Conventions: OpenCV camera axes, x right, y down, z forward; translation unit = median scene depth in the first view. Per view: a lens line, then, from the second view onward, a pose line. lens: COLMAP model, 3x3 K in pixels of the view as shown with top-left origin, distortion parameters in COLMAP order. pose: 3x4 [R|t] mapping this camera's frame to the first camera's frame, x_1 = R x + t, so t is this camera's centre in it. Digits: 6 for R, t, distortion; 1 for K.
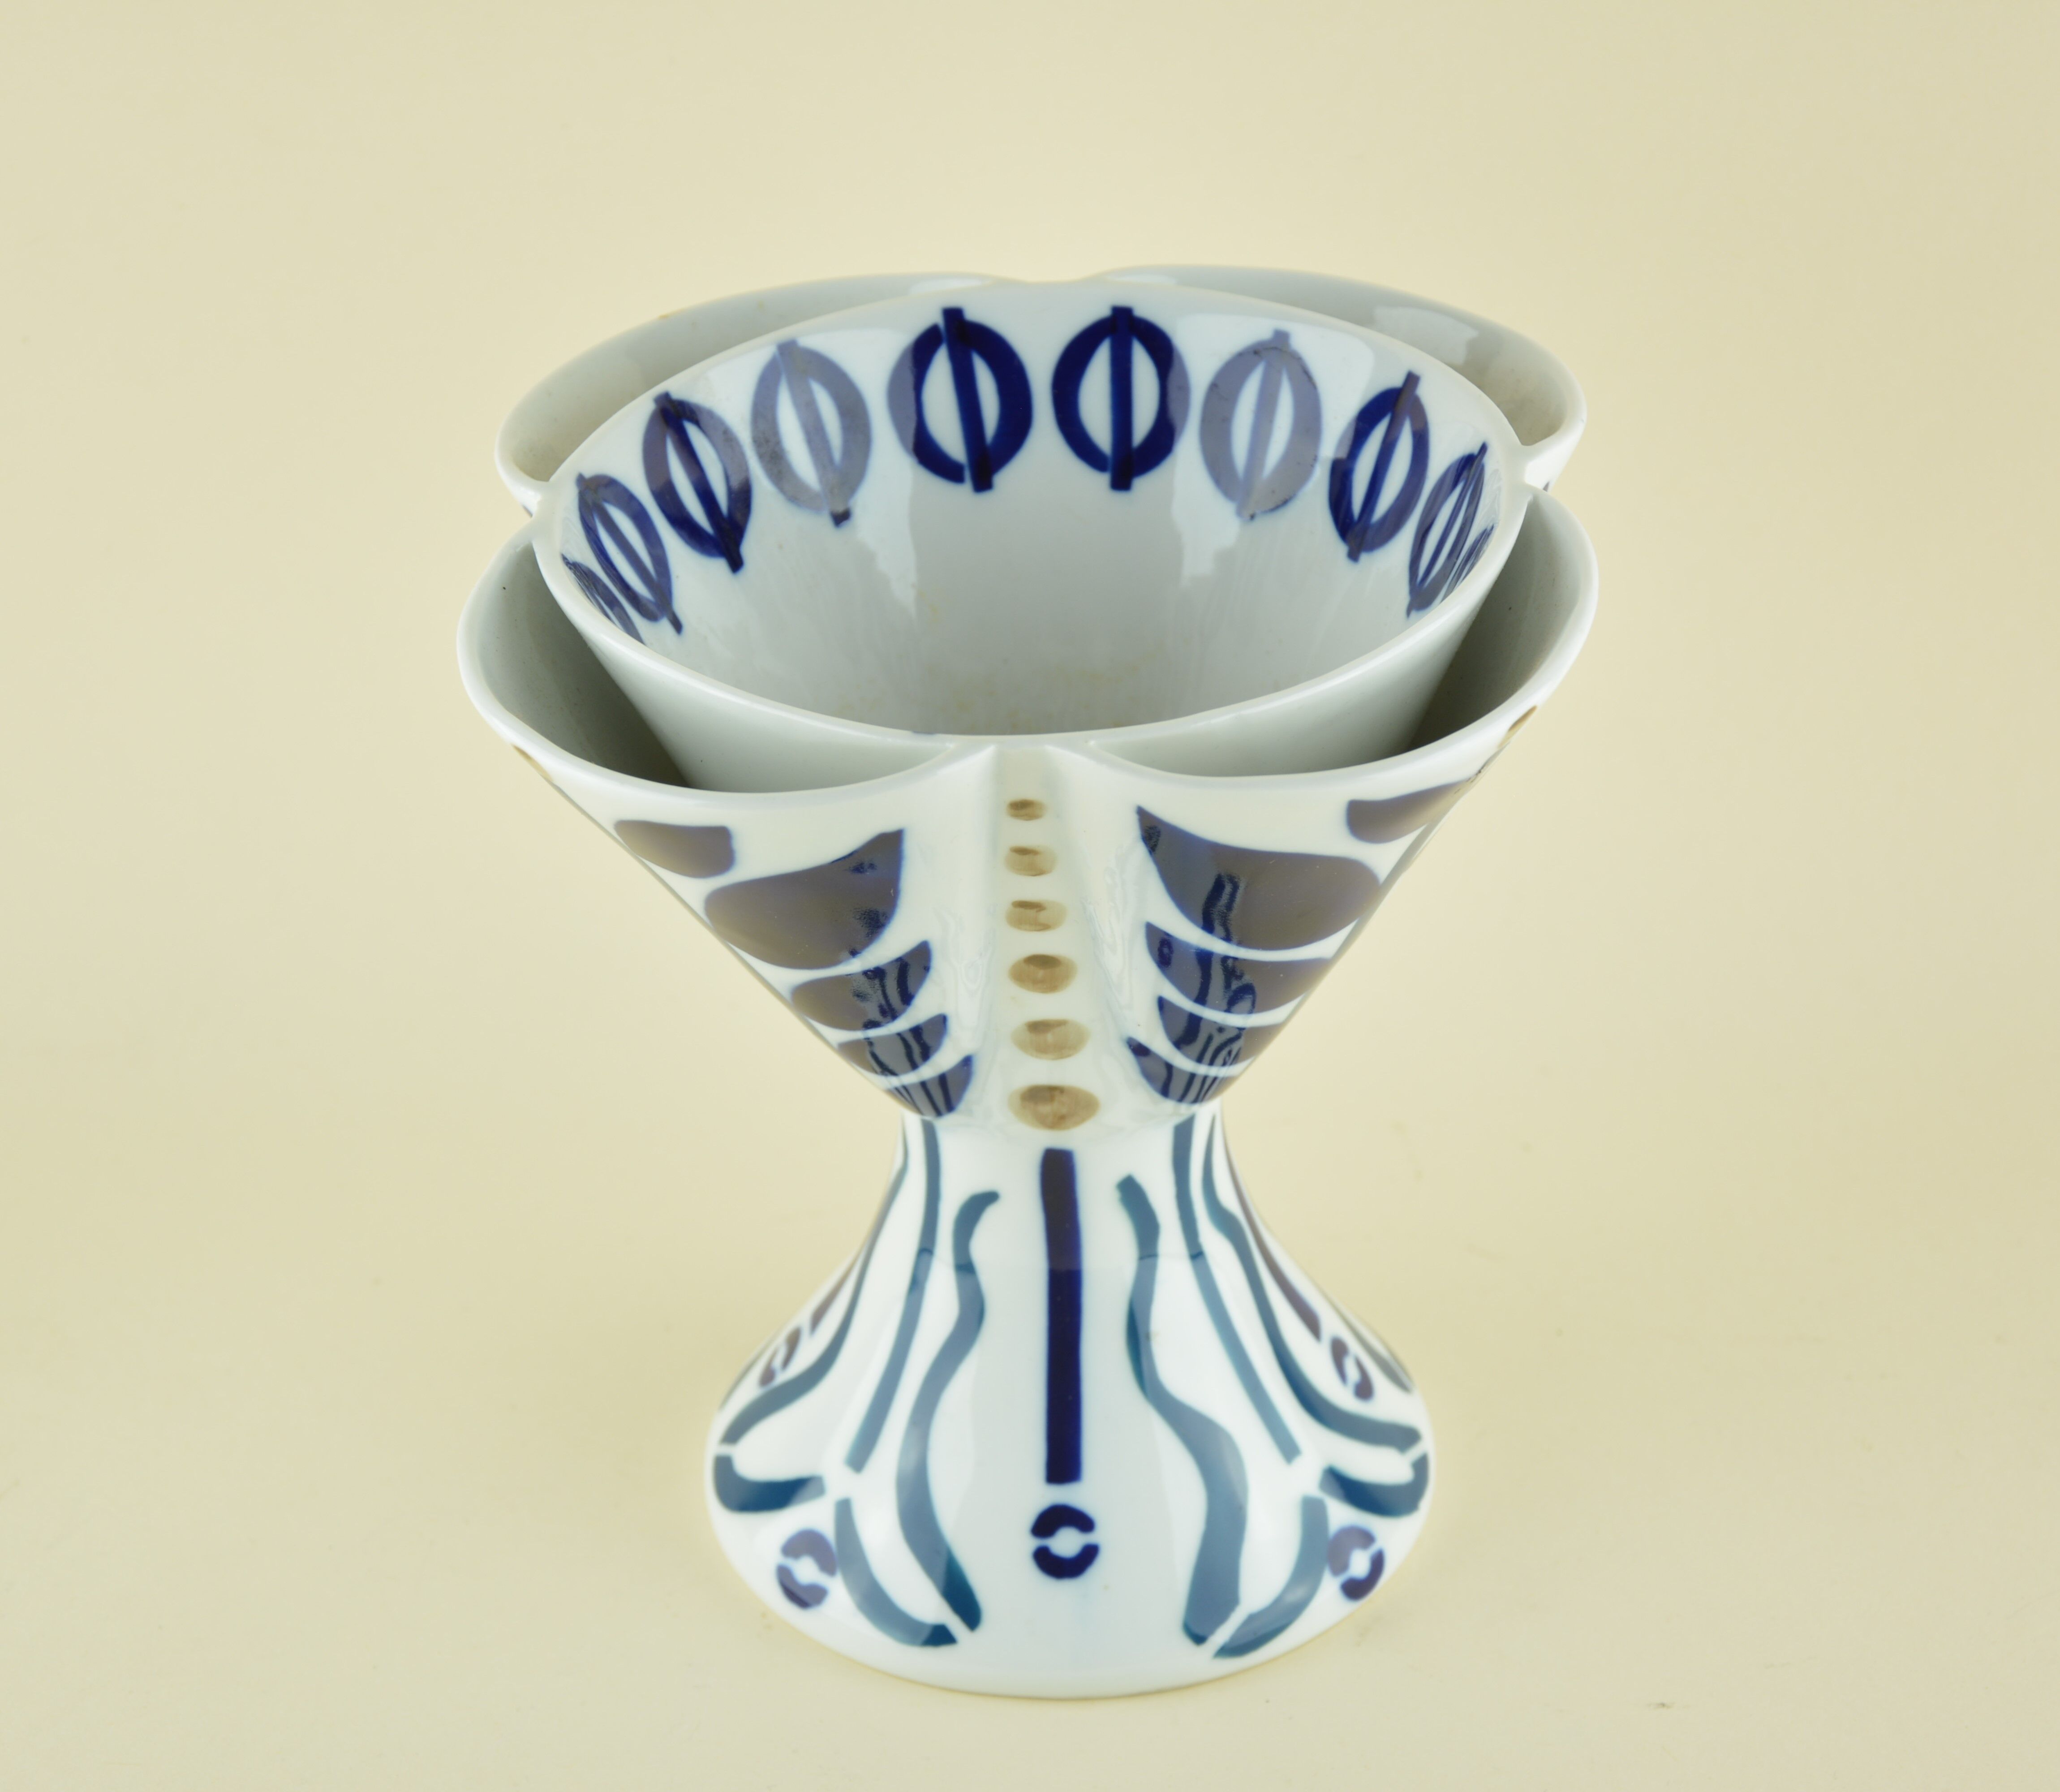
lens RADIAL K [[6204.4, 0, 1029.6], [0, 6204.4, 904.0], [0, 0, 1]] dist [-0.103823, 0.000000]
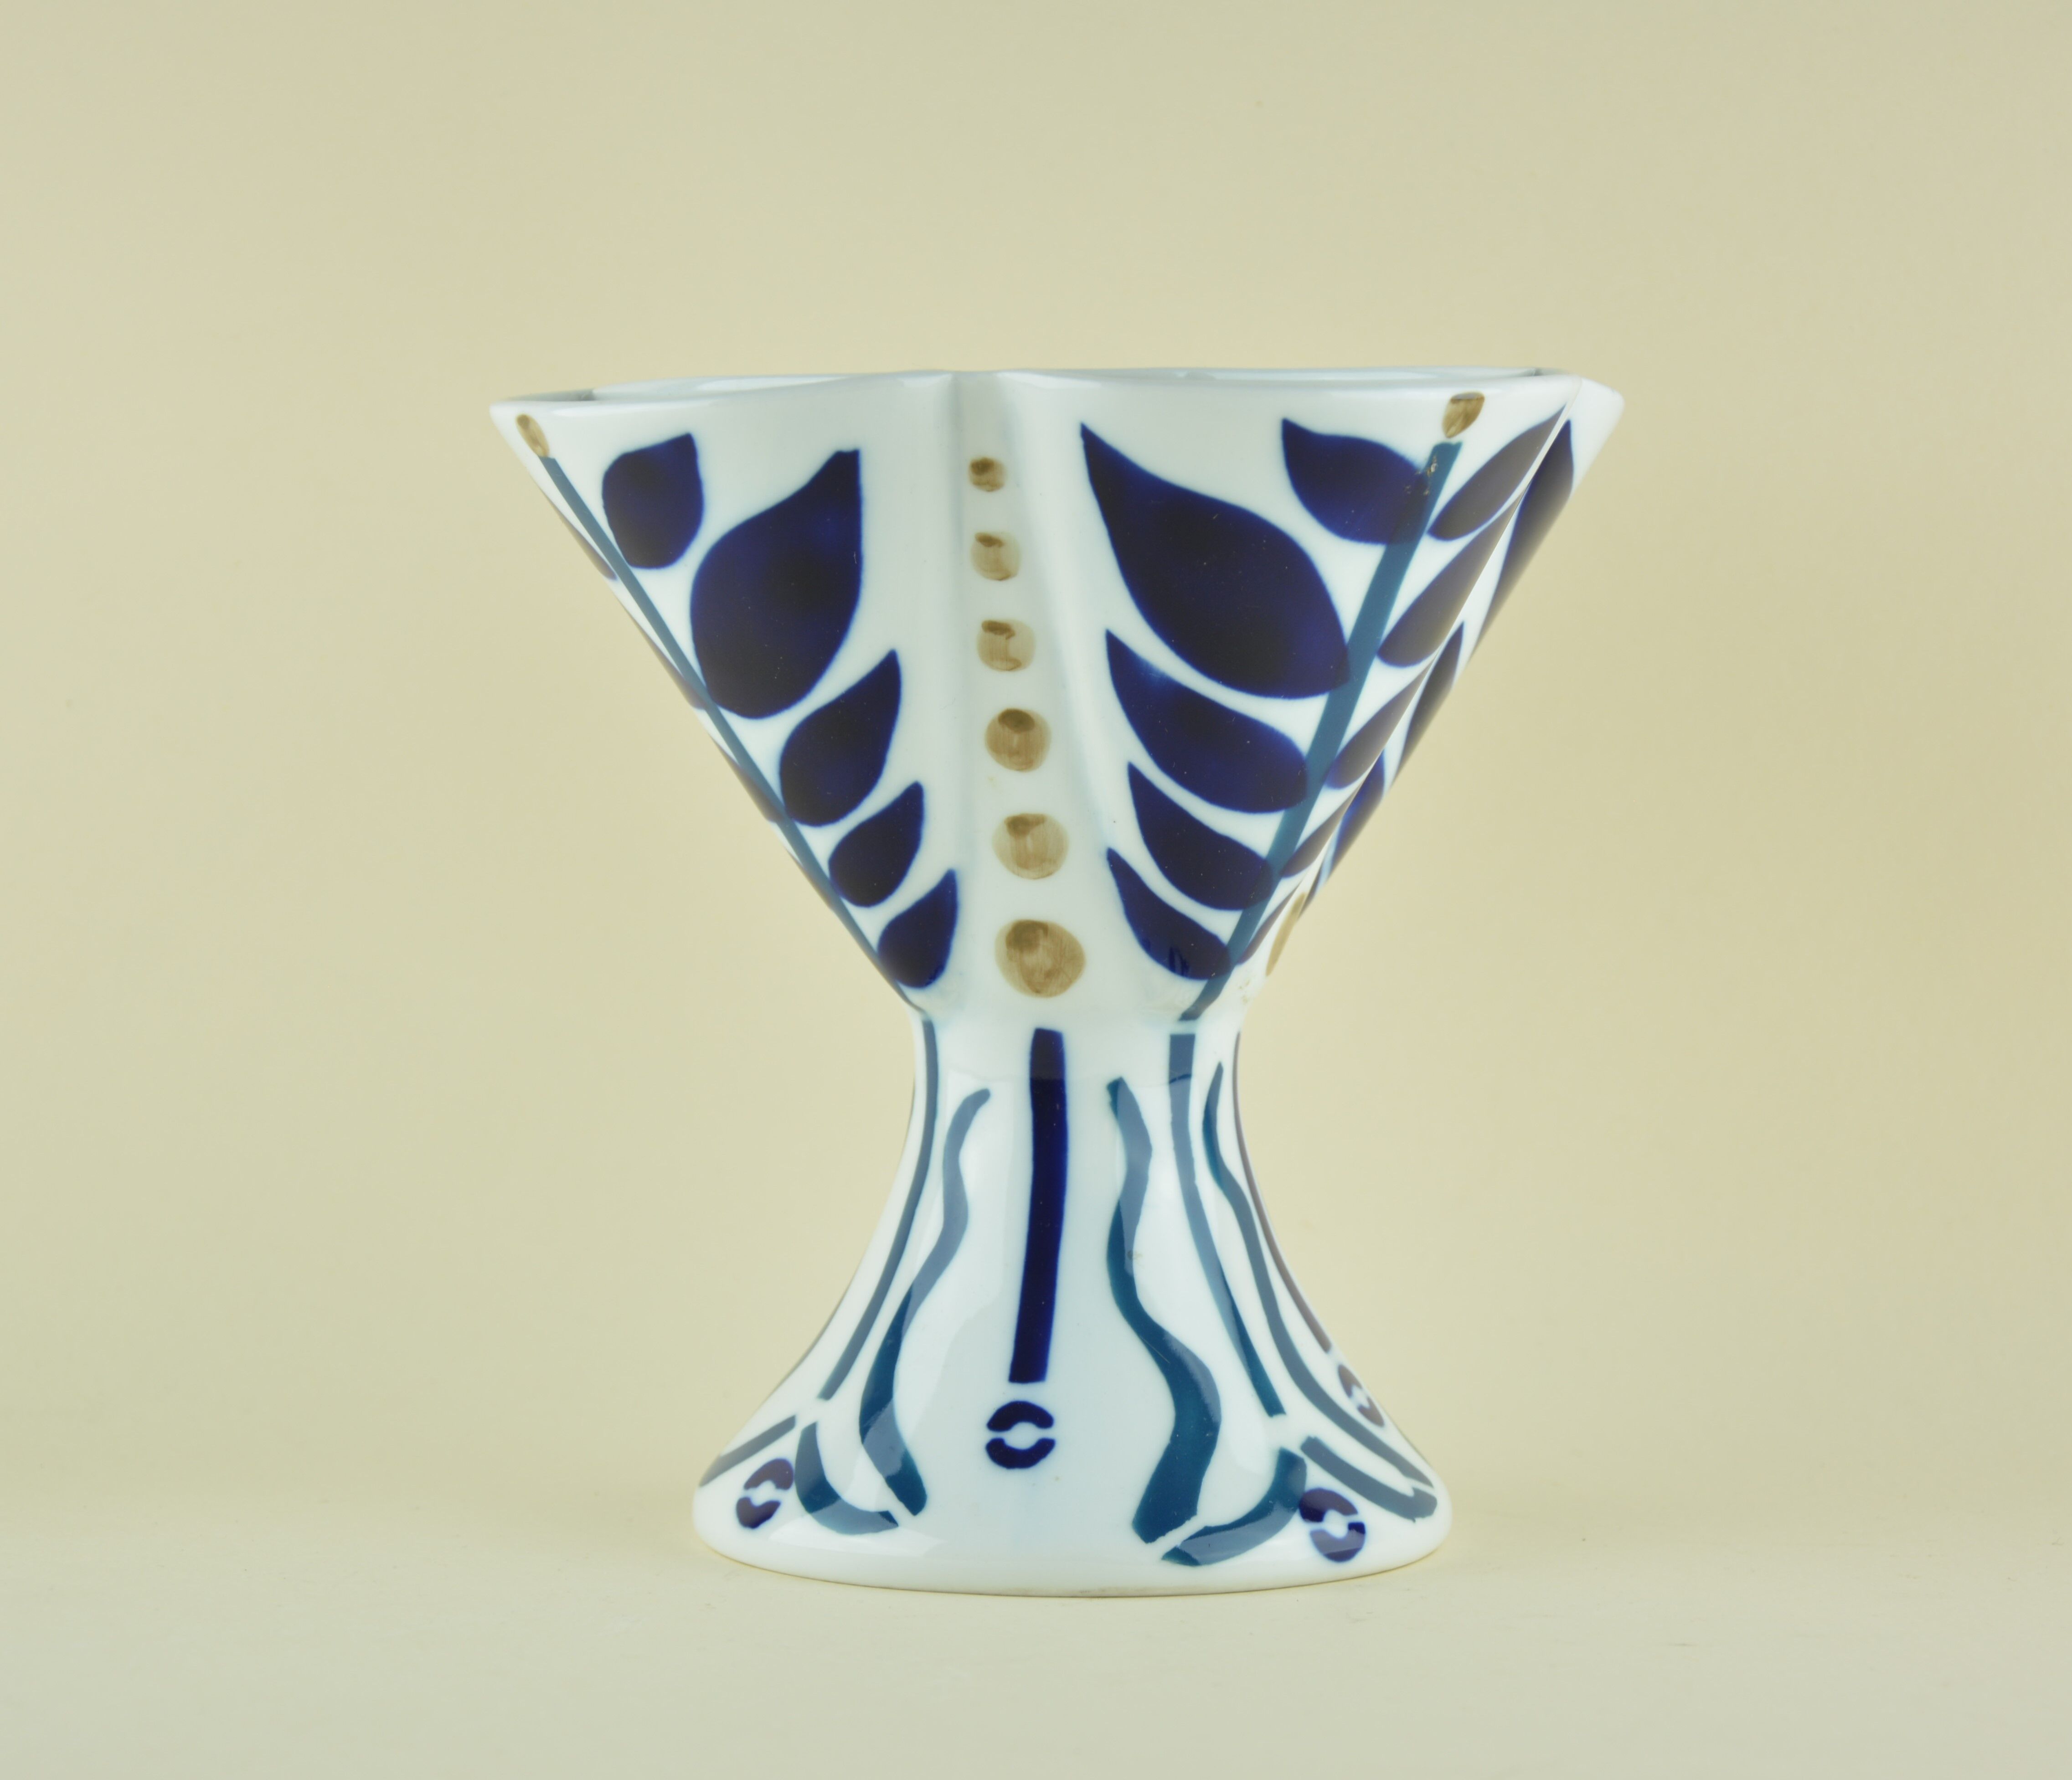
lens RADIAL K [[6240.3, 0, 1040.4], [0, 6240.3, 893.1], [0, 0, 1]] dist [-0.103823, 0.000000]
pose [[0.986527, 0.039159, -0.158842, 0.159085], [-0.108922, 0.881669, -0.459125, 0.472361], [0.122067, 0.470241, 0.874056, 0.113501]]
